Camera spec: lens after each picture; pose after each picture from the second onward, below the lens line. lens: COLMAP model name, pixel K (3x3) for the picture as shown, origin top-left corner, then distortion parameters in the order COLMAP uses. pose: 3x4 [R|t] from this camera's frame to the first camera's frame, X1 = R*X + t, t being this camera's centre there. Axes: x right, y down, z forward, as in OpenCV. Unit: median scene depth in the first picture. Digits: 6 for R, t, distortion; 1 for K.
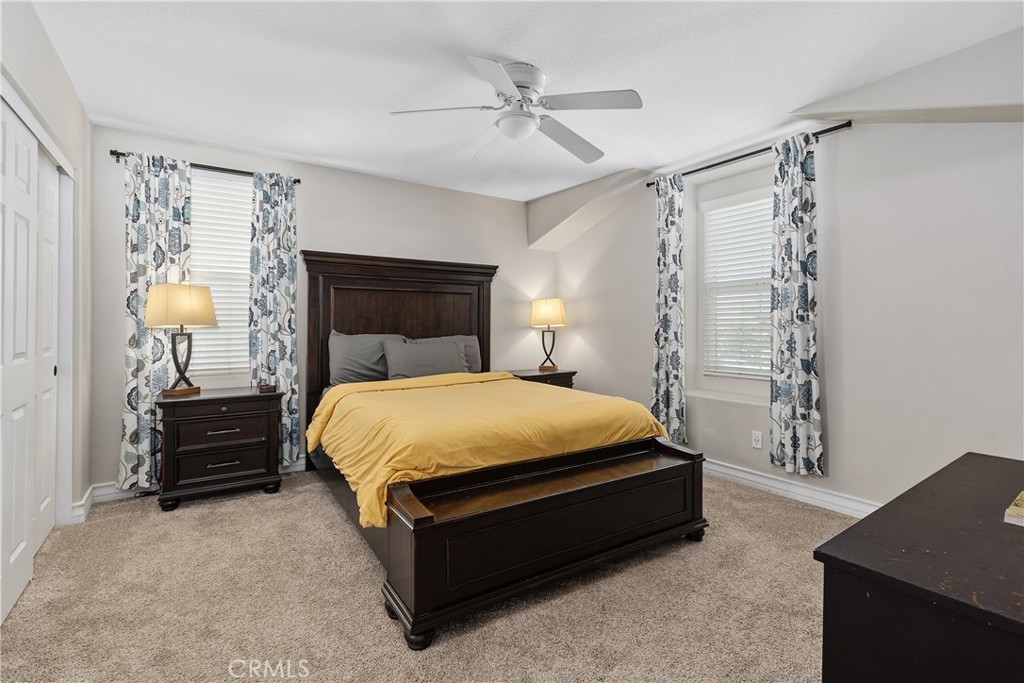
lens RADIAL K [[472.9, 0, 510.8], [0, 472.9, 342.6], [0, 0, 1]] dist [0.006197, -0.001590]
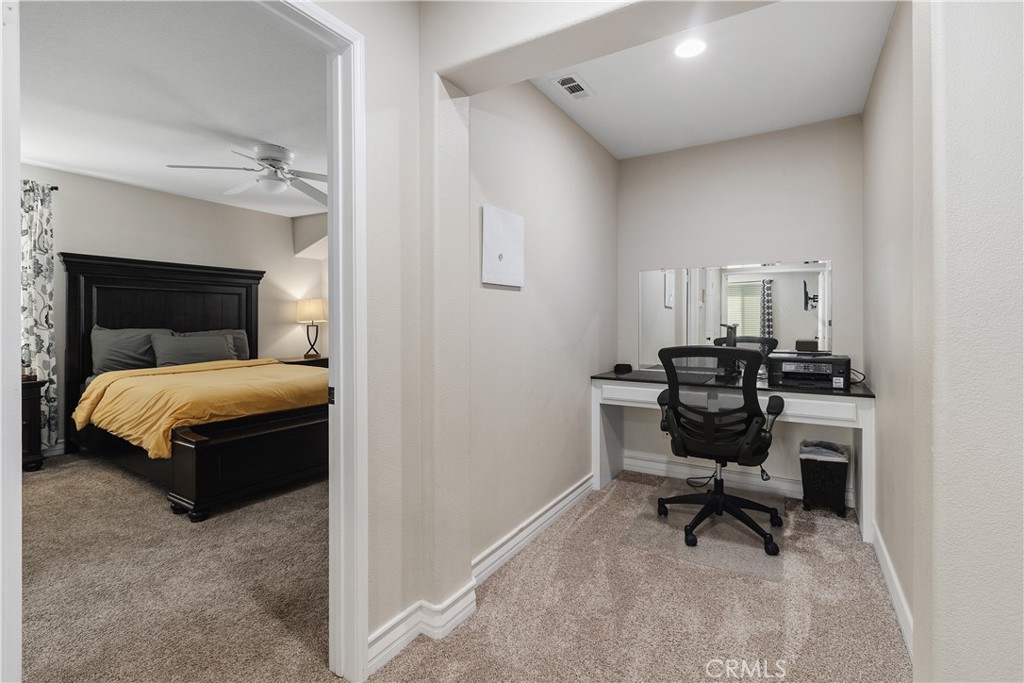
lens RADIAL K [[472.9, 0, 509.7], [0, 472.9, 328.3], [0, 0, 1]] dist [0.006197, -0.001590]
pose [[0.910467, -0.006497, 0.413530, 0.049381], [0.014639, 0.999756, -0.016524, 0.014264], [-0.413322, 0.021098, 0.910340, -0.429534]]
